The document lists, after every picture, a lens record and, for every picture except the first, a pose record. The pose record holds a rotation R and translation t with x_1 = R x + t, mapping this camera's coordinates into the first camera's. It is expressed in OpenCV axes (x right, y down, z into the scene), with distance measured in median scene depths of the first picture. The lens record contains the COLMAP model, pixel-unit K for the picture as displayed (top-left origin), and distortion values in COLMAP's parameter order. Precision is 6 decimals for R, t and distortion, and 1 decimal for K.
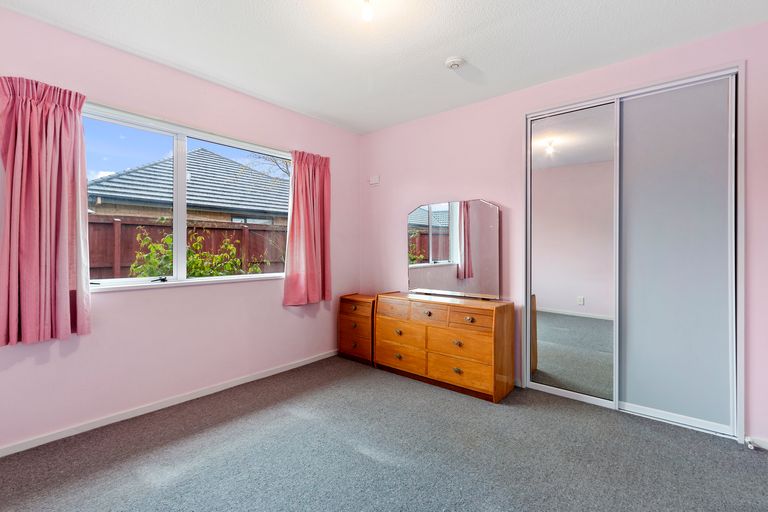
lens RADIAL K [[354.1, 0, 395.8], [0, 354.1, 257.5], [0, 0, 1]] dist [-0.000375, -0.000099]
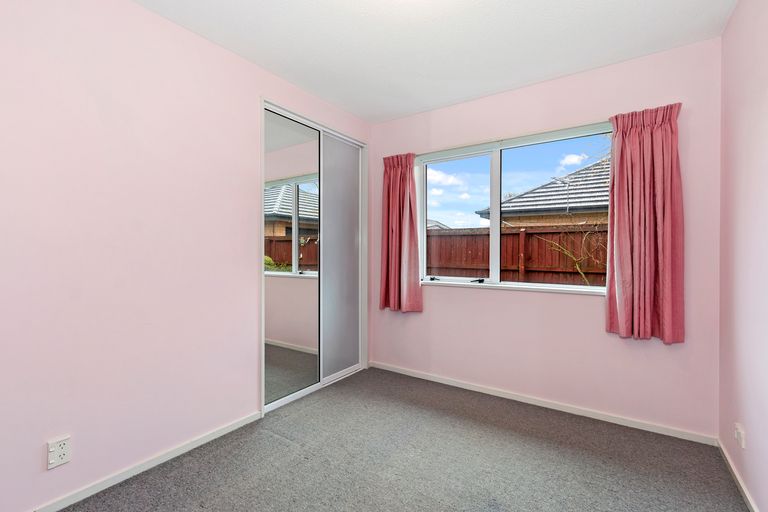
lens RADIAL K [[354.1, 0, 395.8], [0, 354.1, 257.5], [0, 0, 1]] dist [-0.000375, -0.000099]
pose [[0.113551, 0.010922, -0.993472, 0.380854], [-0.030297, 0.999513, 0.007525, -0.011775], [0.993070, 0.029245, 0.113827, 0.504908]]
